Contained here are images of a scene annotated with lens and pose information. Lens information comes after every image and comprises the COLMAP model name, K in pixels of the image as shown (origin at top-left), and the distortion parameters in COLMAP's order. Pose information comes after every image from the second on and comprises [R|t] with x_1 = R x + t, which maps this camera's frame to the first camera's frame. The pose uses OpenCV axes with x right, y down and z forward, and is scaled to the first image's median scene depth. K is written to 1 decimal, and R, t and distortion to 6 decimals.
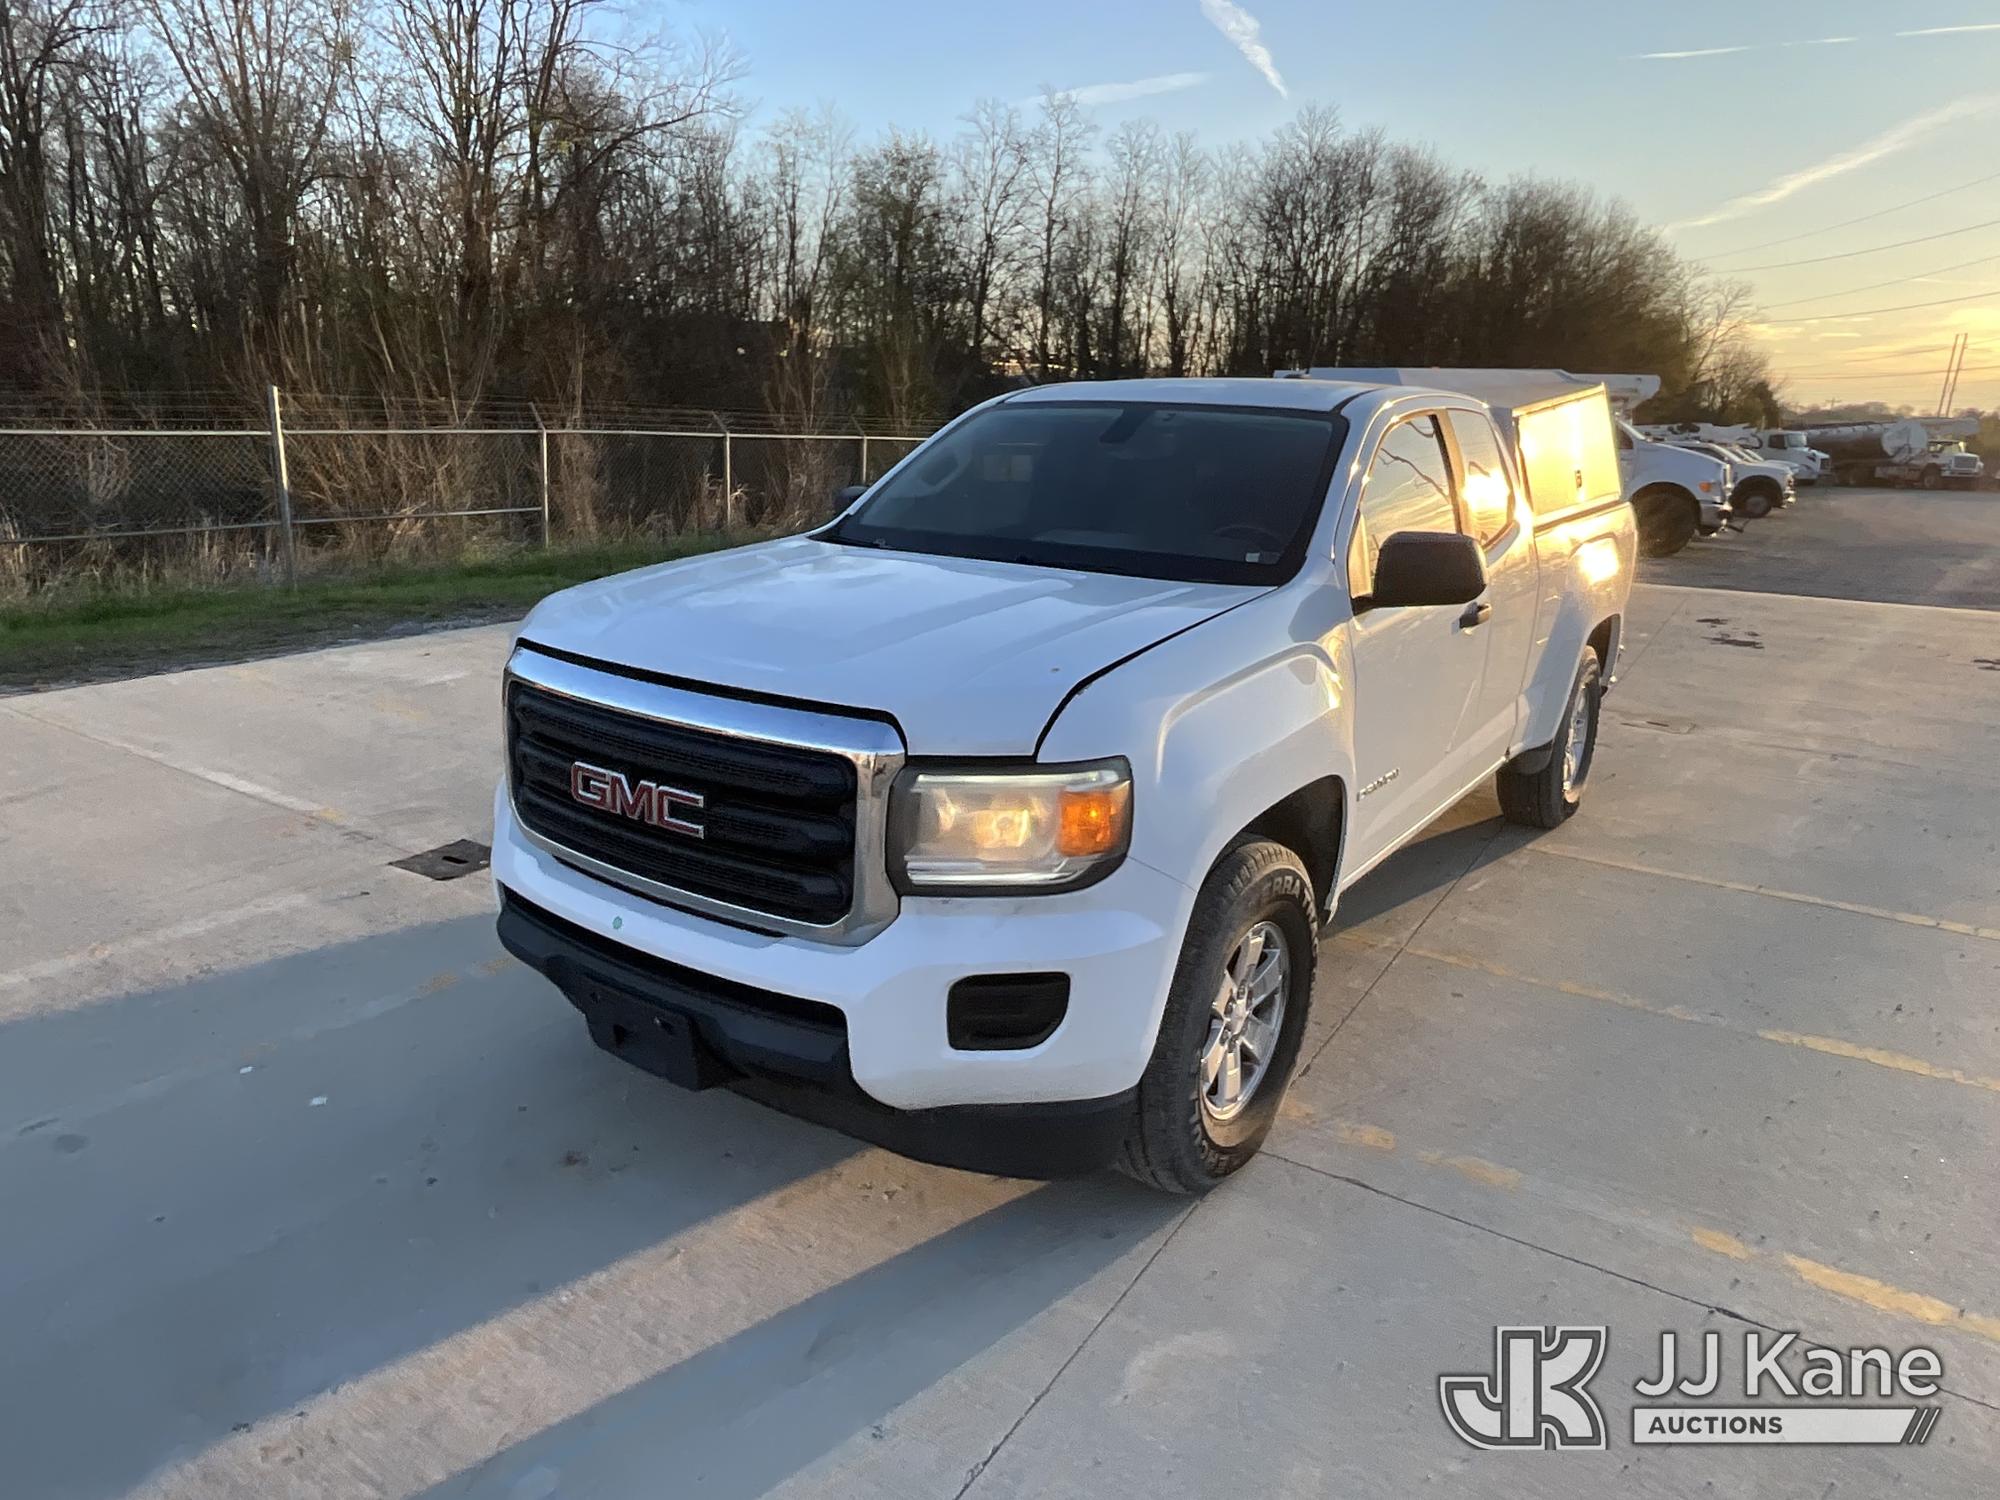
lens RADIAL K [[1240.4, 0, 960.2], [0, 1240.4, 799.9], [0, 0, 1]] dist [-0.002314, -0.000647]
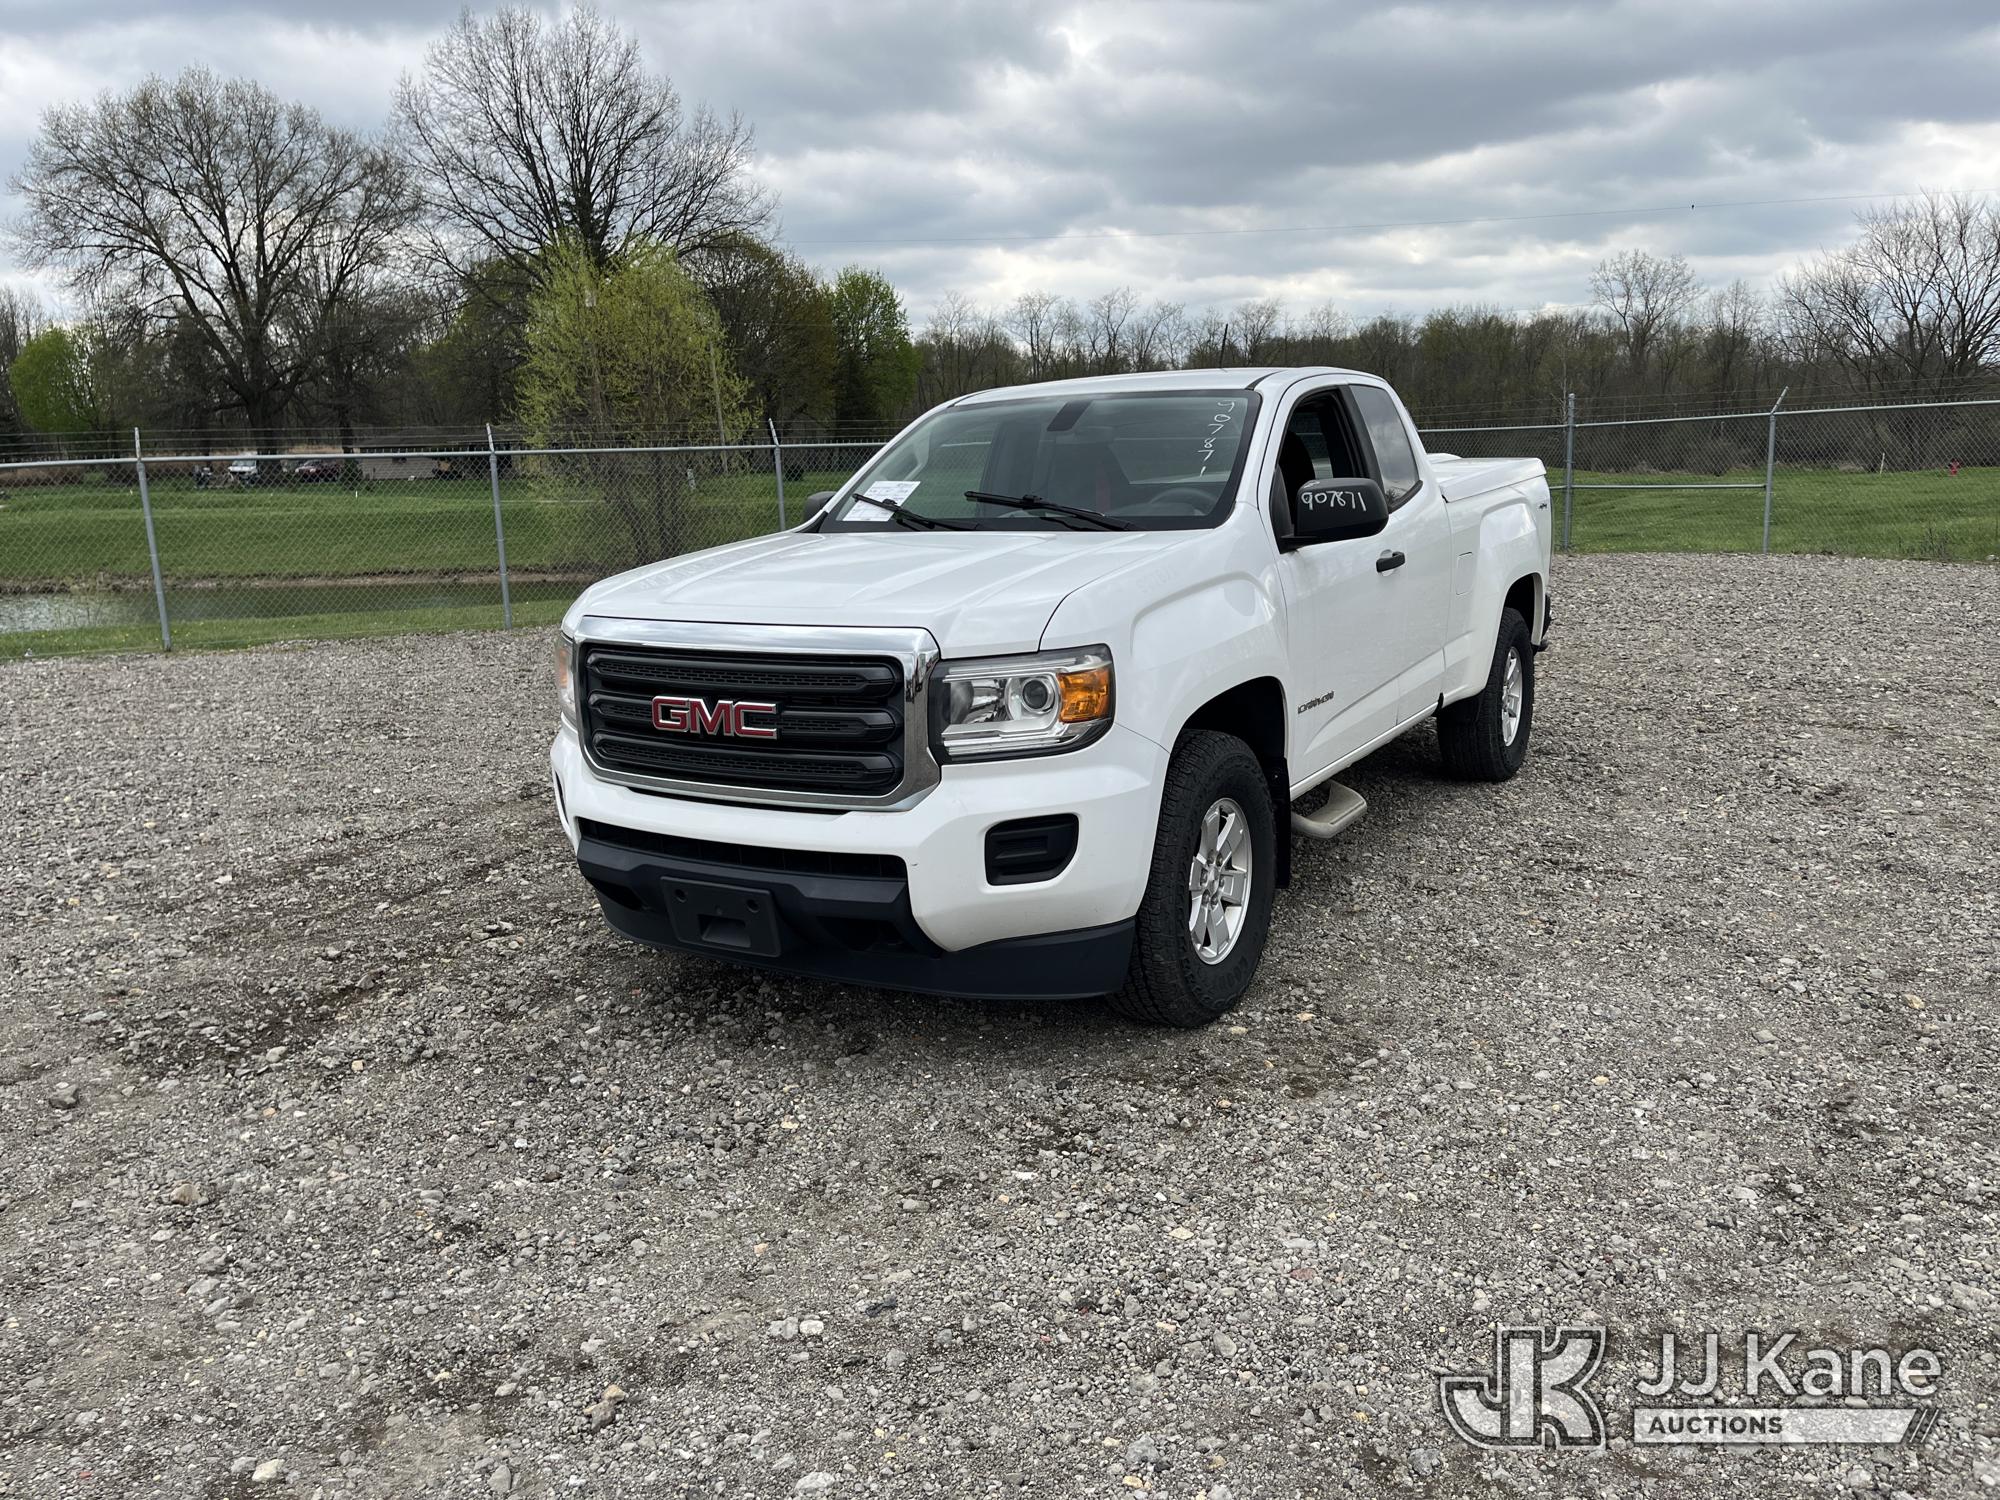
lens RADIAL K [[1501.4, 0, 1000.0], [0, 1501.4, 750.0], [0, 0, 1]] dist [0.081972, -0.000233]
pose [[0.992953, -0.072866, 0.093464, -0.127938], [0.082218, 0.991539, -0.100451, 0.215368], [-0.085354, 0.107428, 0.990542, -0.528457]]
